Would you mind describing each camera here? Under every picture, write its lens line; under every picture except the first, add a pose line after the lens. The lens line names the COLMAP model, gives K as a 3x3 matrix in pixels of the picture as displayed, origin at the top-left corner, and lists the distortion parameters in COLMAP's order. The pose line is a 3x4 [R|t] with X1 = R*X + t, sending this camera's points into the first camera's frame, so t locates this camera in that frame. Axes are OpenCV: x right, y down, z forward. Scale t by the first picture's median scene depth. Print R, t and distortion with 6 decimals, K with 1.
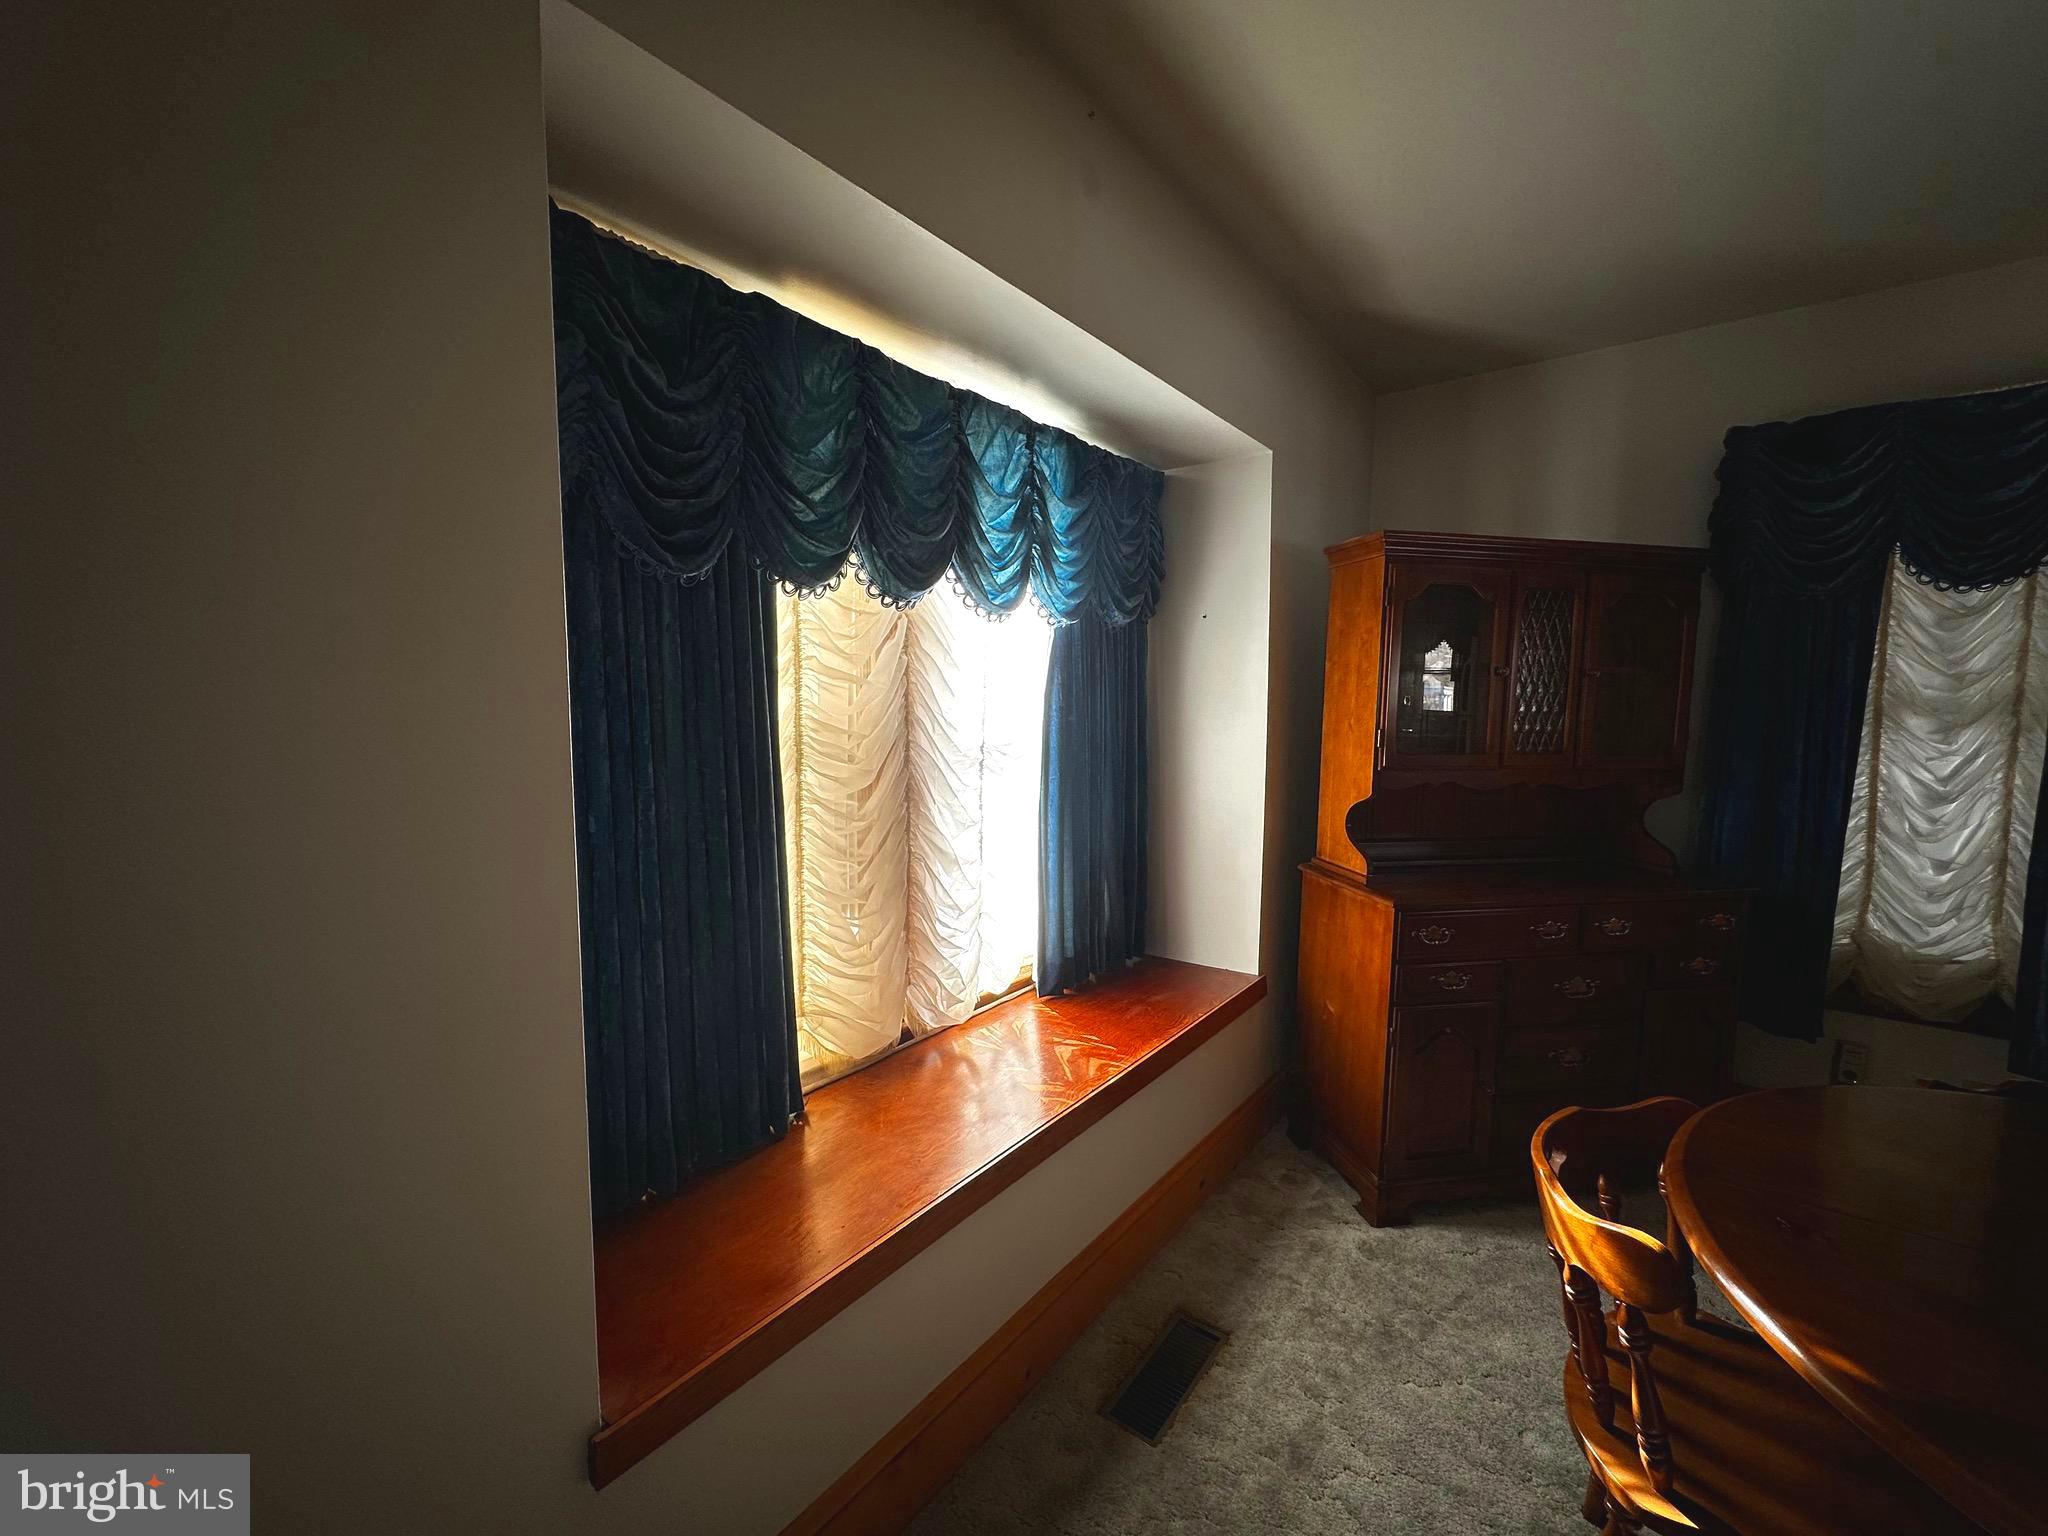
lens RADIAL K [[818.7, 0, 1024.5], [0, 818.7, 771.1], [0, 0, 1]] dist [-0.003954, 0.001878]
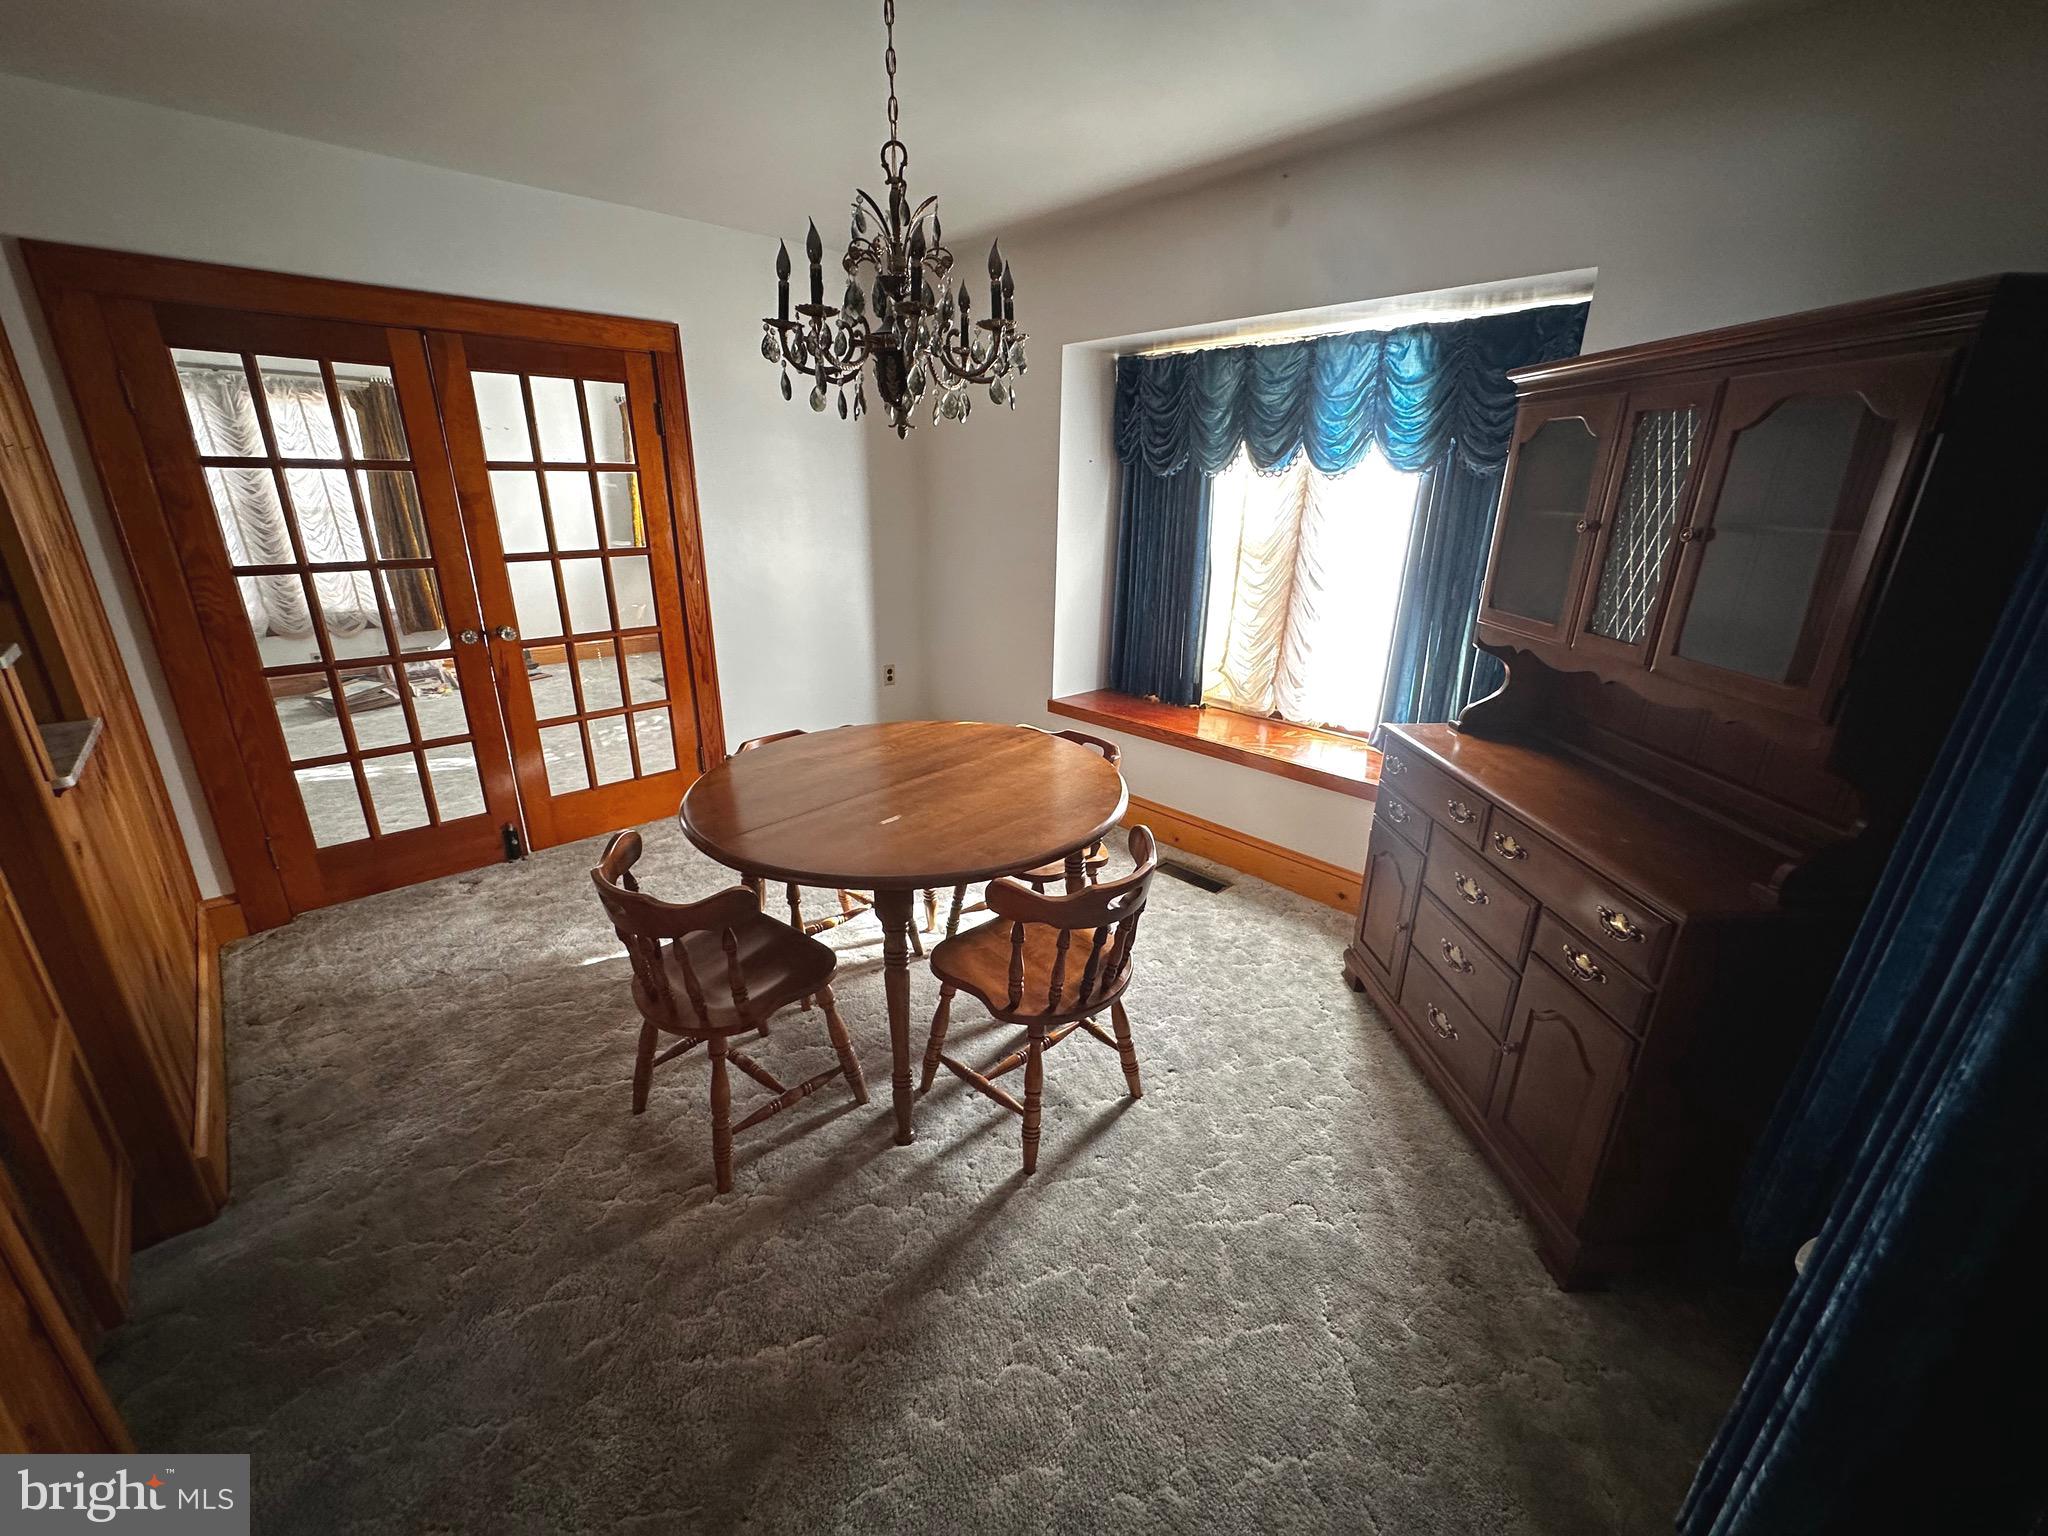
lens RADIAL K [[818.7, 0, 1018.4], [0, 818.7, 767.4], [0, 0, 1]] dist [-0.003954, 0.001878]
pose [[-0.147134, 0.322458, -0.935079, 1.849698], [-0.095984, 0.936251, 0.337966, -0.146391], [0.984448, 0.139479, -0.106804, 0.689691]]
